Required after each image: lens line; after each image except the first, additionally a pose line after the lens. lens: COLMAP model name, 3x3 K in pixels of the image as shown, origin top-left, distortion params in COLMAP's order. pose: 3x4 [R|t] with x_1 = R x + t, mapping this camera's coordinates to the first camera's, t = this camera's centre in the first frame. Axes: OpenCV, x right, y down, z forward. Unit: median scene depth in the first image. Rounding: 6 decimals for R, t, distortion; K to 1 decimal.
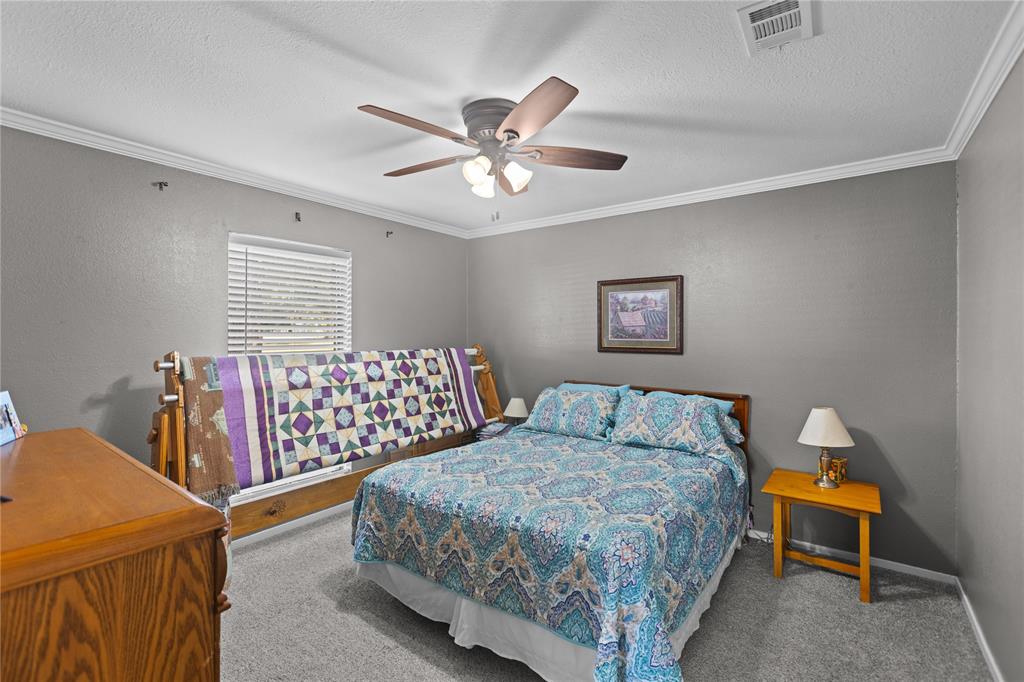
lens RADIAL K [[456.3, 0, 509.4], [0, 456.3, 333.2], [0, 0, 1]] dist [0.002276, 0.000363]
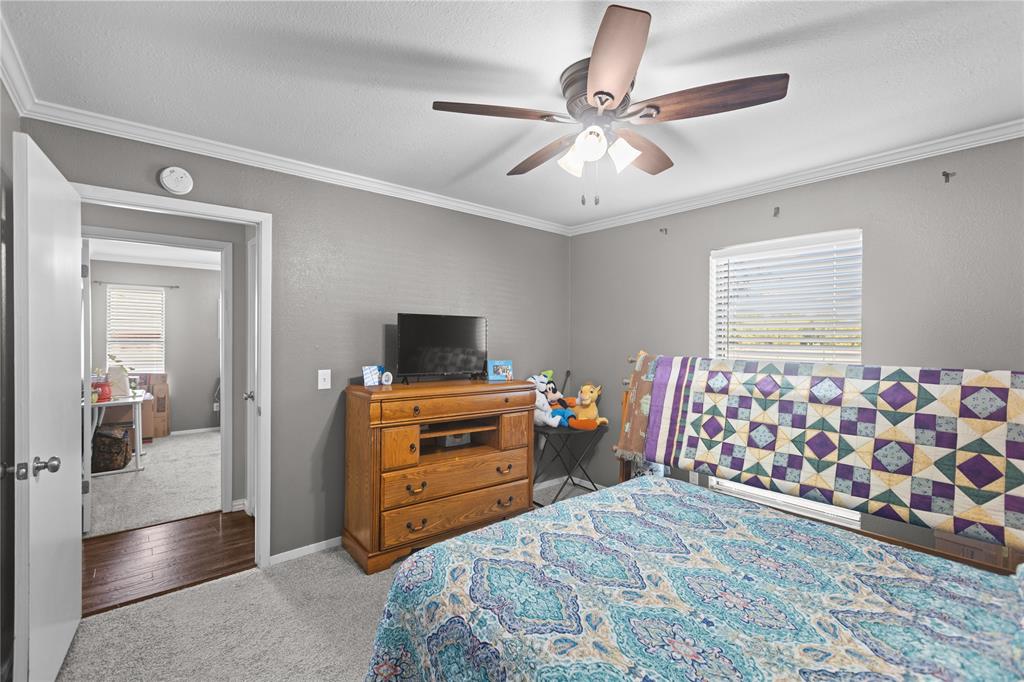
lens RADIAL K [[456.3, 0, 510.1], [0, 456.3, 344.0], [0, 0, 1]] dist [0.002276, 0.000363]
pose [[-0.223979, 0.018440, -0.974420, 0.597104], [-0.003113, 0.999802, 0.019636, -0.005580], [0.974589, 0.007431, -0.223877, 0.737992]]
